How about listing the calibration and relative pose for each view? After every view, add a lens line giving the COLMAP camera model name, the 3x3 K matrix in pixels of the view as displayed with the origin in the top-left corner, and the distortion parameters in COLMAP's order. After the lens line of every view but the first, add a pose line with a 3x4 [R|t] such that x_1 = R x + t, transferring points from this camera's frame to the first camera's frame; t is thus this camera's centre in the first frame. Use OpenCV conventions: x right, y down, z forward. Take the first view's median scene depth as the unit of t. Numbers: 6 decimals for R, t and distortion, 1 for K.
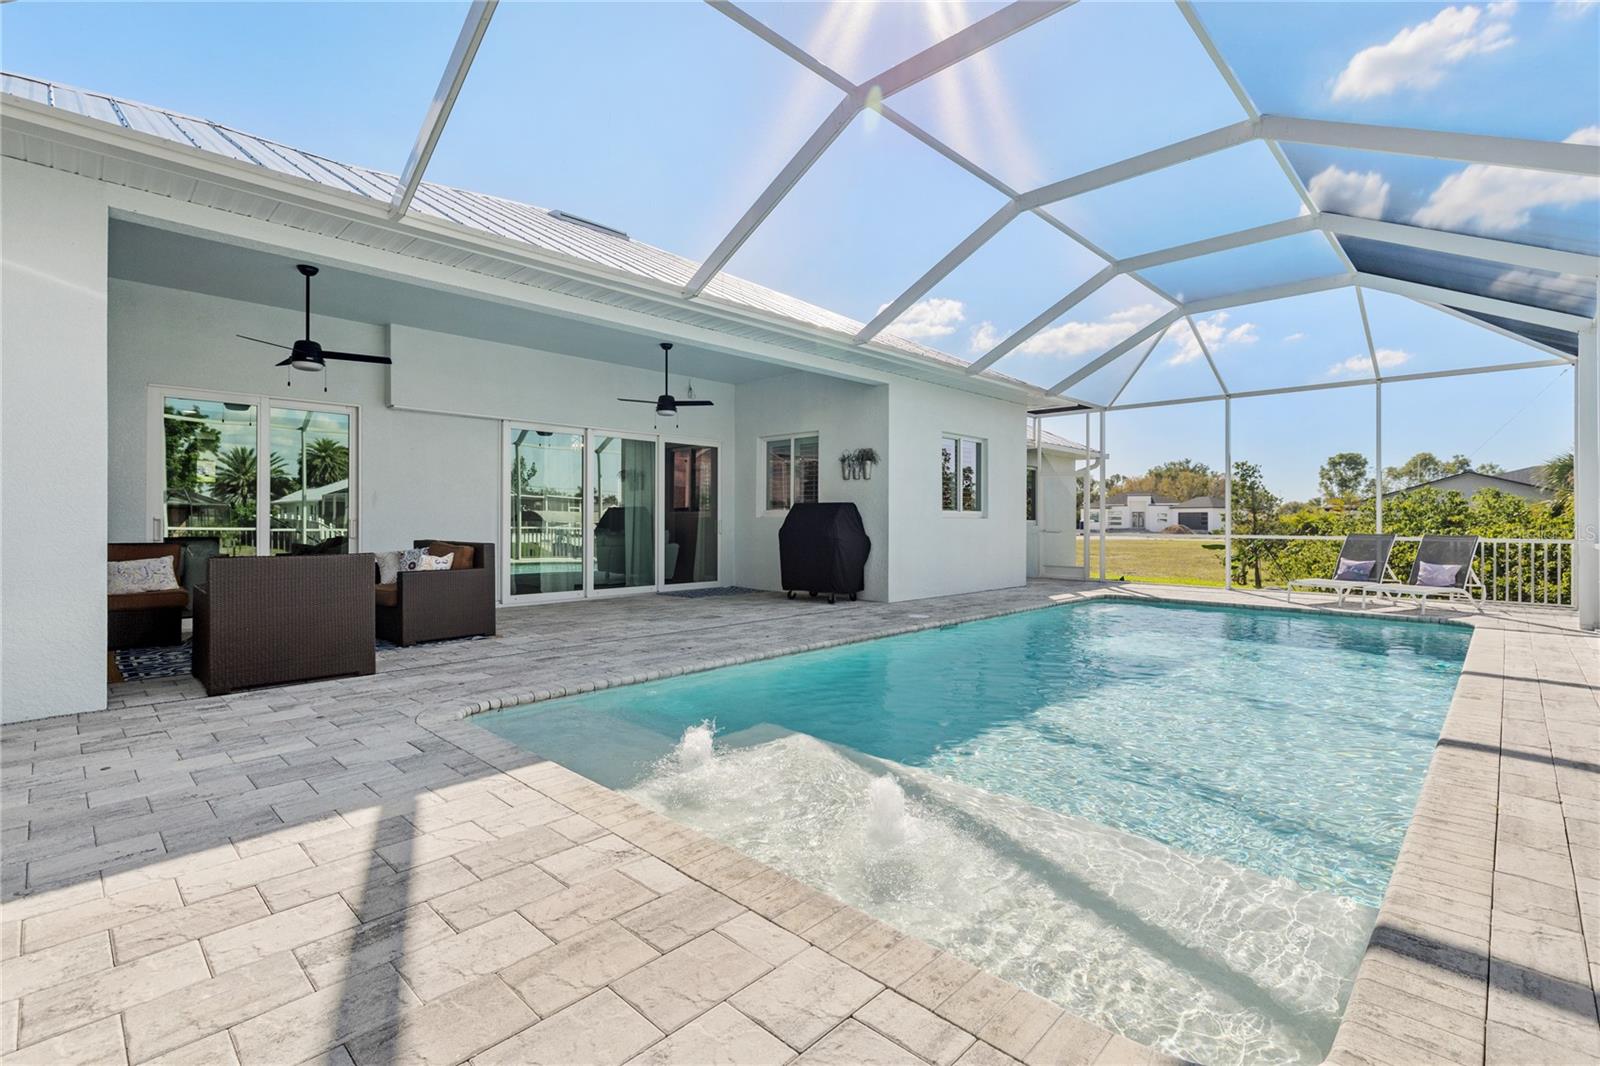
lens RADIAL K [[725.8, 0, 807.6], [0, 725.8, 512.0], [0, 0, 1]] dist [0.007661, -0.000375]
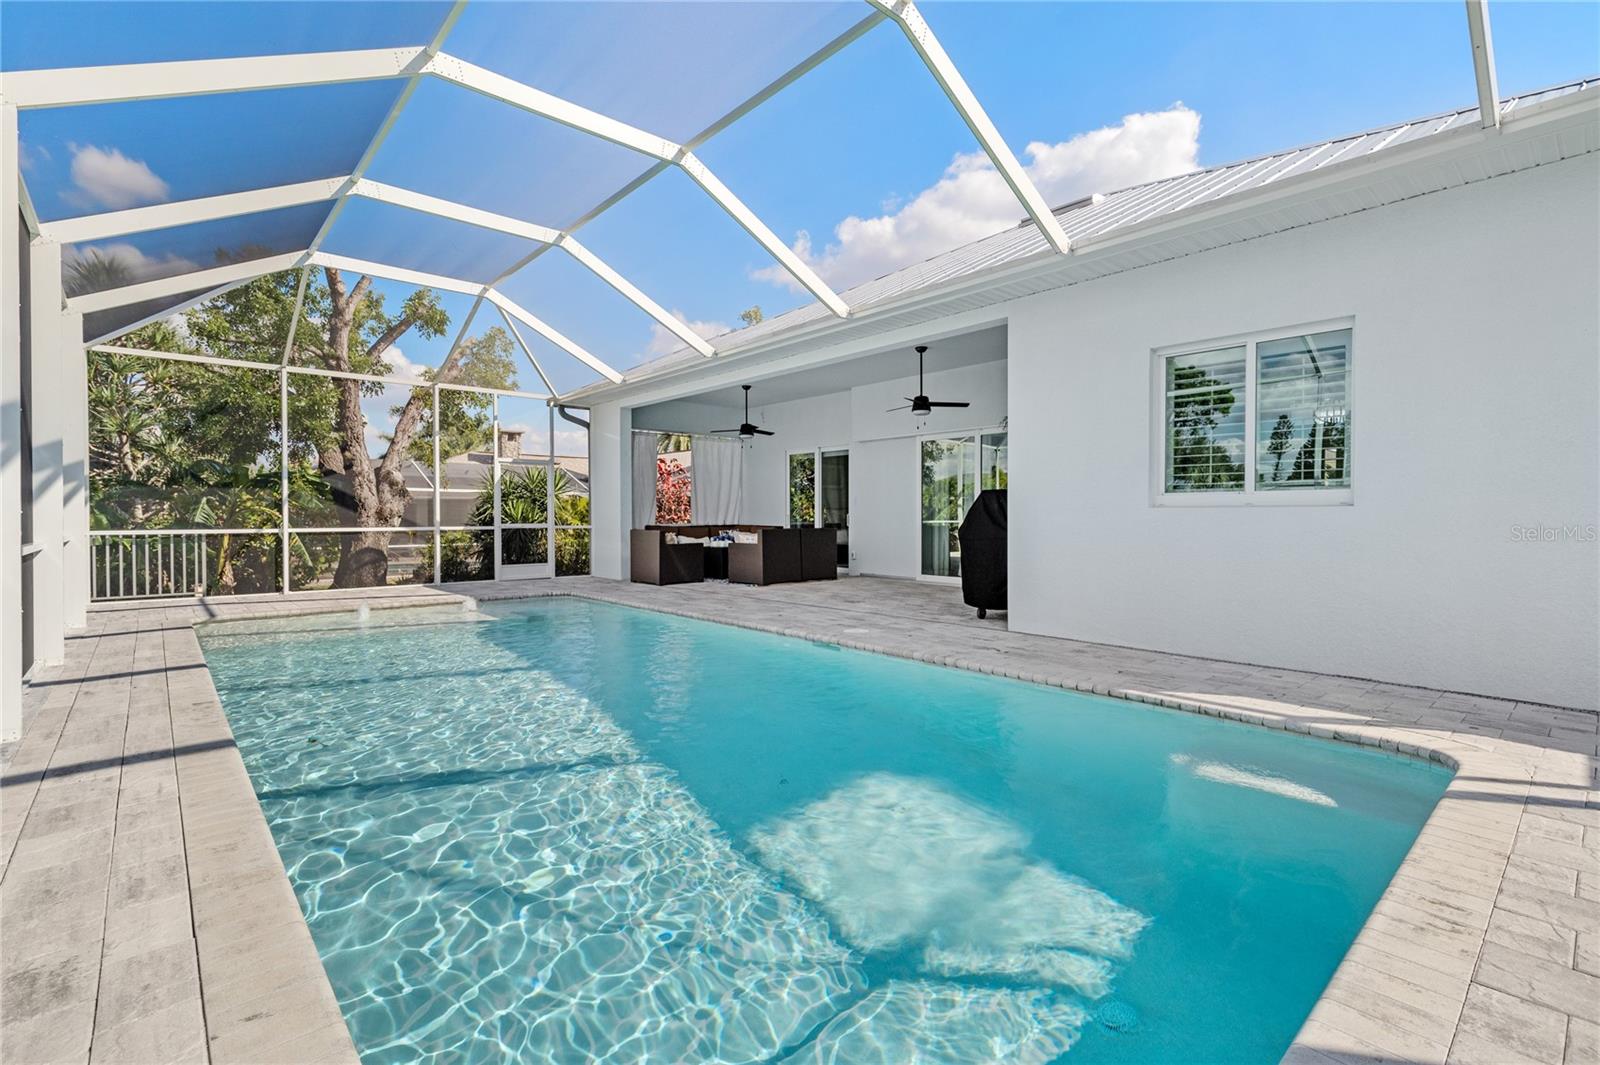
lens RADIAL K [[730.0, 0, 793.0], [0, 730.0, 522.5], [0, 0, 1]] dist [0.004618, -0.000047]
pose [[-0.095282, 0.007580, -0.995421, 0.903424], [0.011238, 0.999915, 0.006538, 0.014351], [0.995387, -0.010563, -0.095359, 0.937154]]
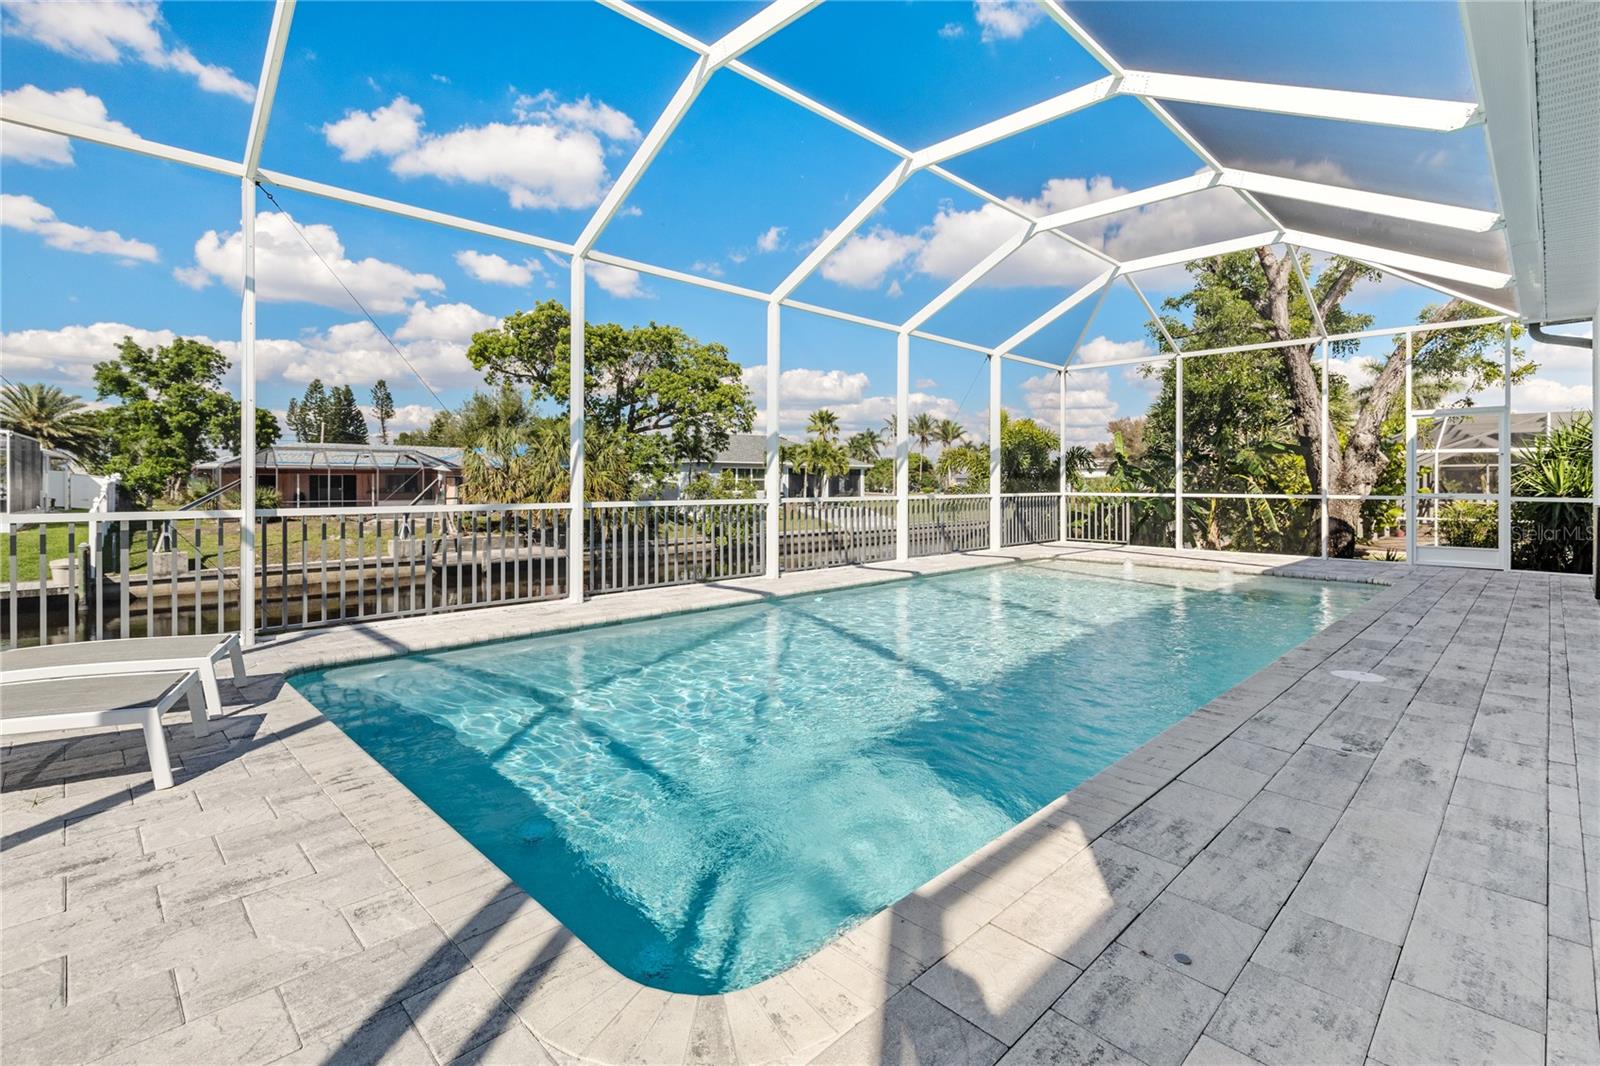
lens RADIAL K [[725.8, 0, 807.6], [0, 725.8, 512.0], [0, 0, 1]] dist [0.007661, -0.000375]
pose [[-0.999573, -0.004023, 0.028932, 0.484217], [-0.003145, 0.999536, 0.030313, 0.017820], [-0.029041, 0.030209, -0.999122, 1.383012]]
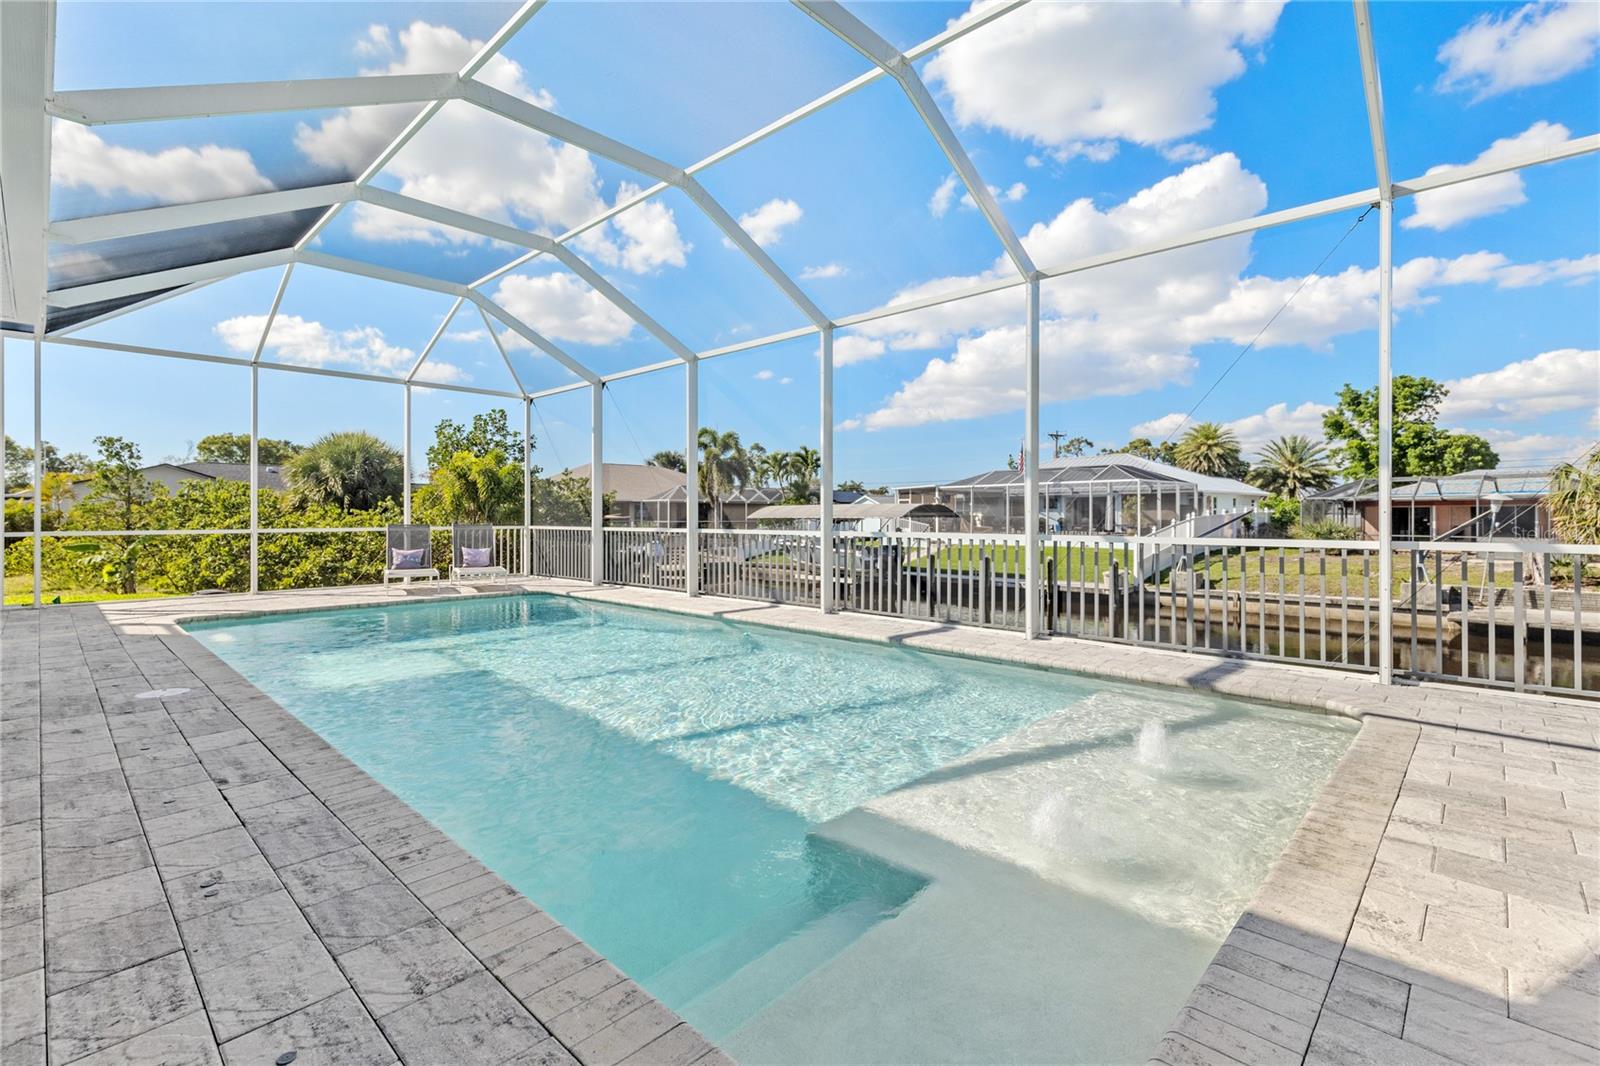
lens RADIAL K [[725.8, 0, 807.6], [0, 725.8, 512.0], [0, 0, 1]] dist [0.007661, -0.000375]
pose [[-0.000814, 0.000859, 0.999999, -0.340221], [-0.011319, 0.999936, -0.000868, 0.007411], [-0.999936, -0.011320, -0.000804, 0.487682]]
